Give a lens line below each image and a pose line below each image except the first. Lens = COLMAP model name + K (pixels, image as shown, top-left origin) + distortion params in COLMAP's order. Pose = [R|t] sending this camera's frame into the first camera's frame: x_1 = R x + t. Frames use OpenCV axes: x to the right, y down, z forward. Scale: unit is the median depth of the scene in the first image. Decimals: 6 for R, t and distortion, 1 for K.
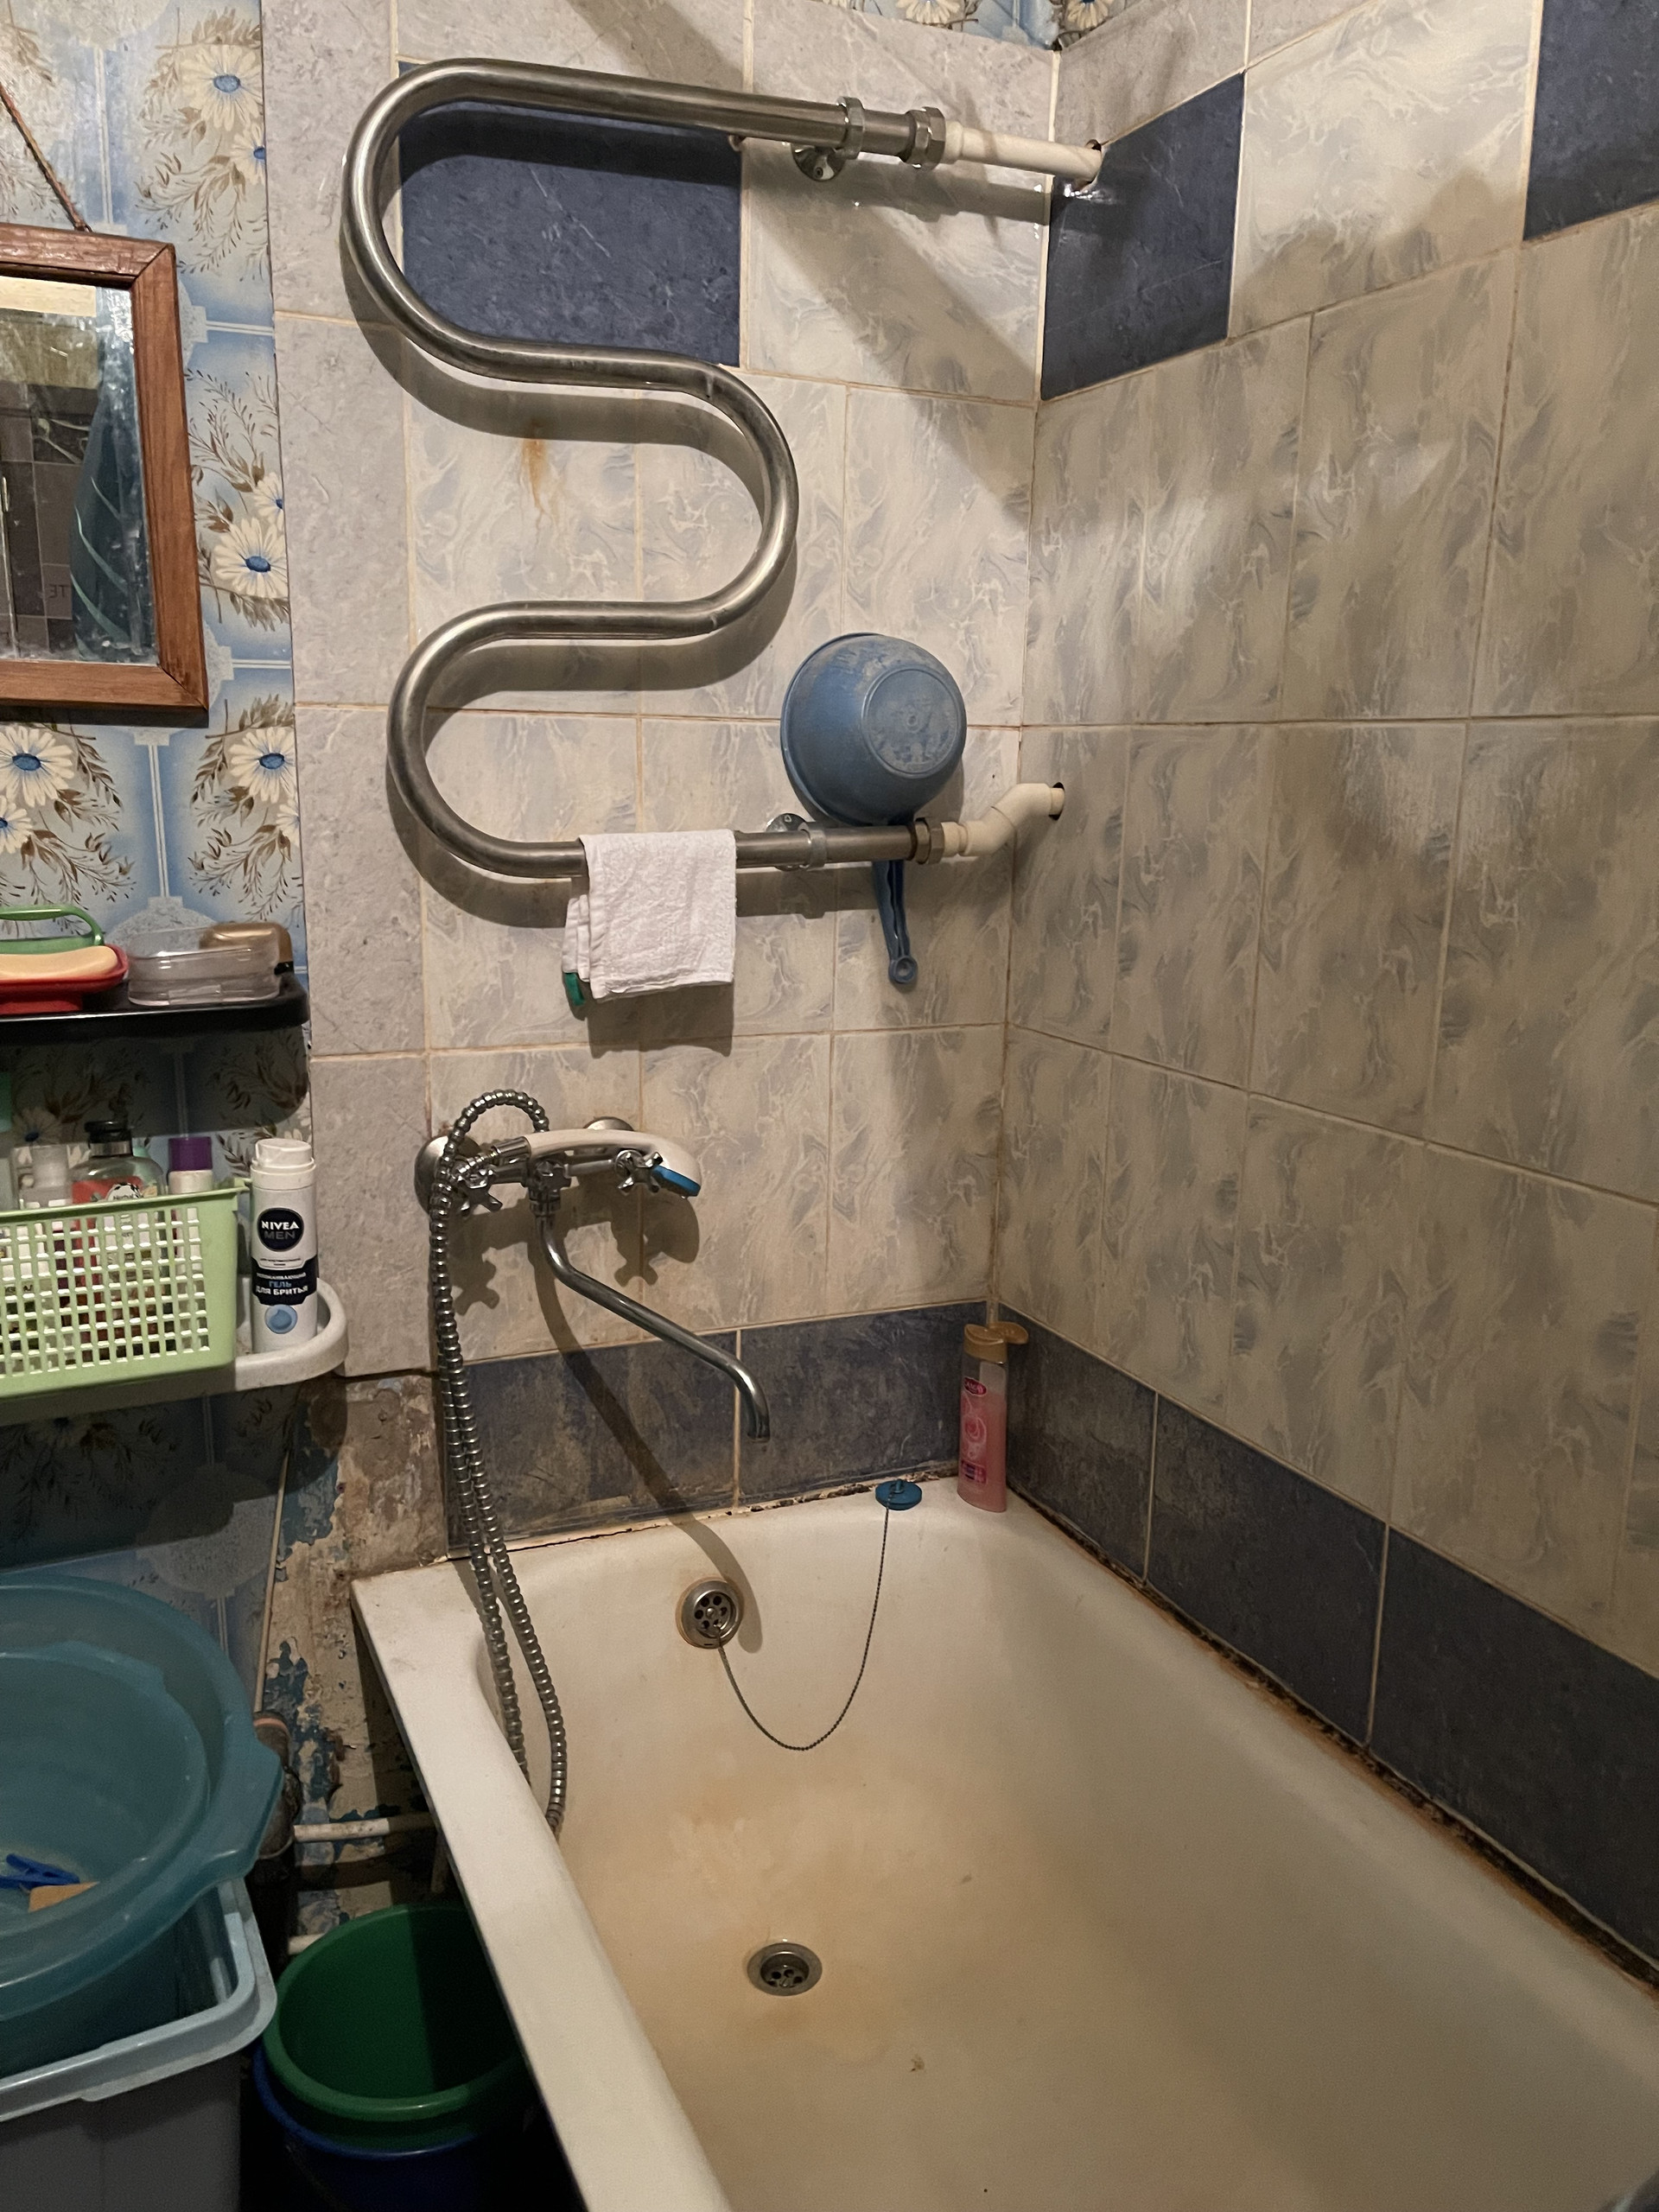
lens RADIAL K [[1680.4, 0, 813.8], [0, 1680.4, 1133.6], [0, 0, 1]] dist [0.073272, -0.103370]
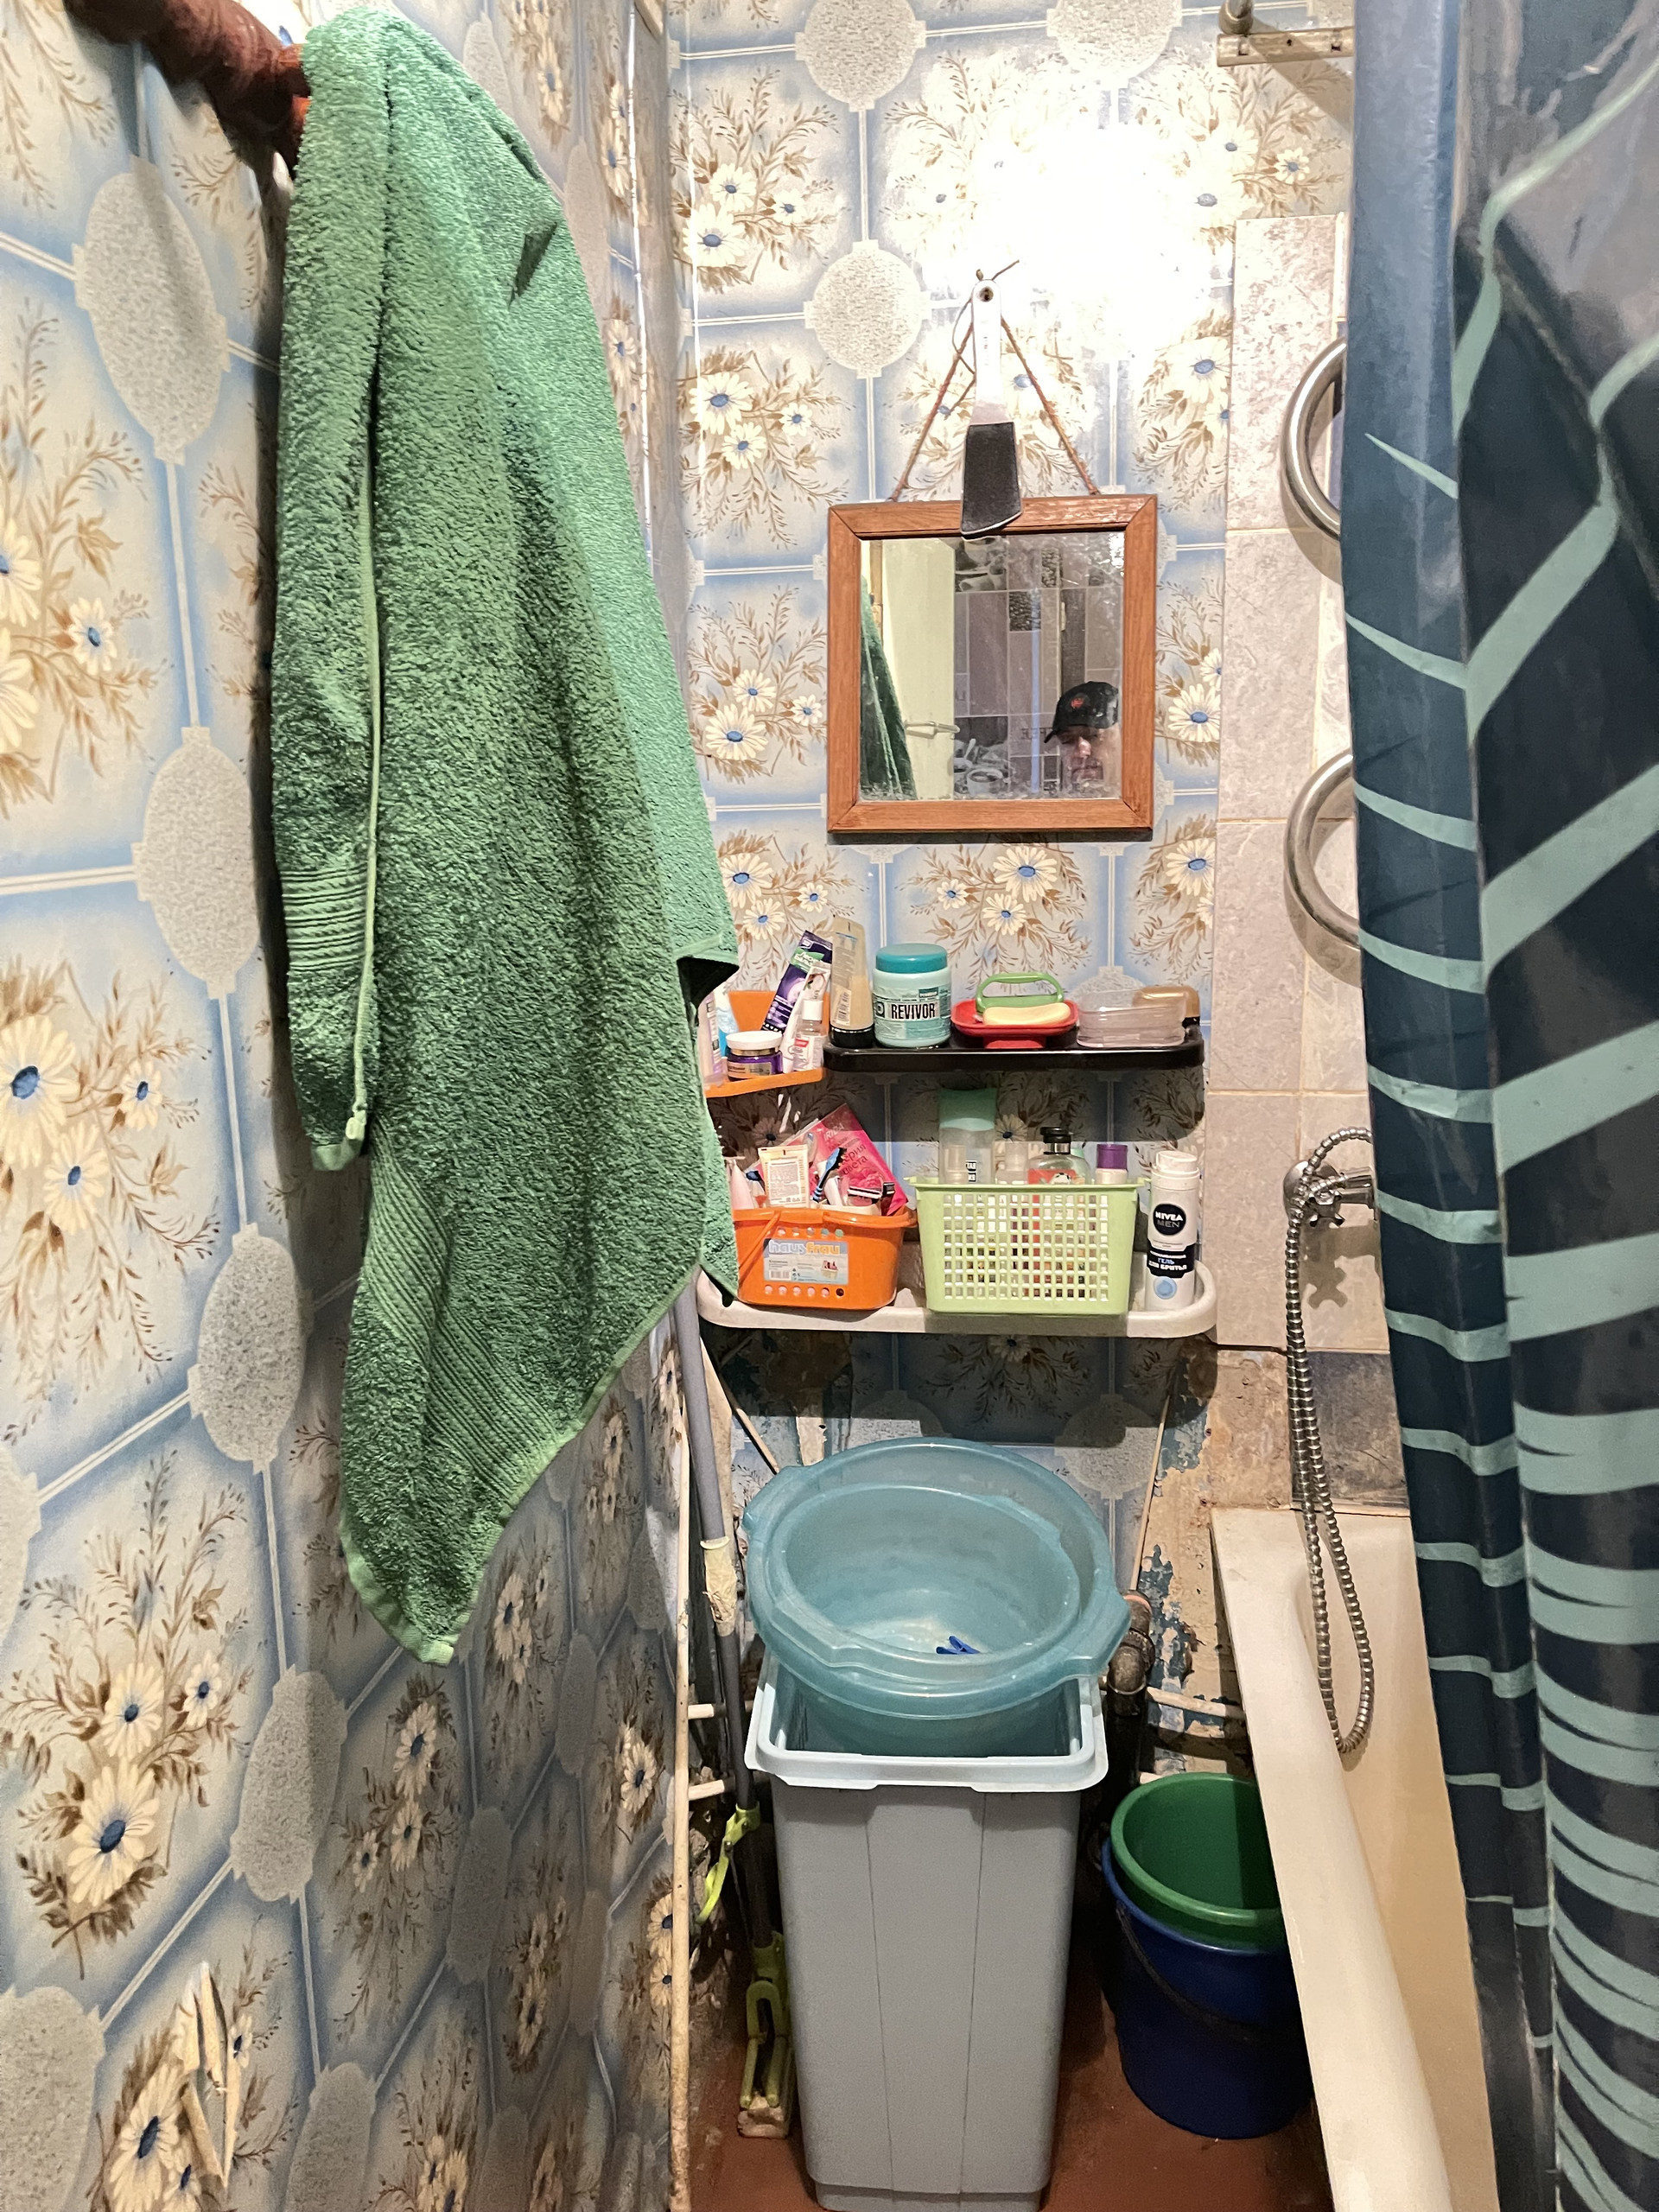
lens RADIAL K [[1680.4, 0, 813.8], [0, 1680.4, 1133.6], [0, 0, 1]] dist [0.073272, -0.103370]
pose [[0.837590, 0.079134, -0.540537, 0.156037], [-0.085501, 0.996248, 0.013362, -0.004013], [0.539567, 0.035025, 0.841214, -0.254351]]
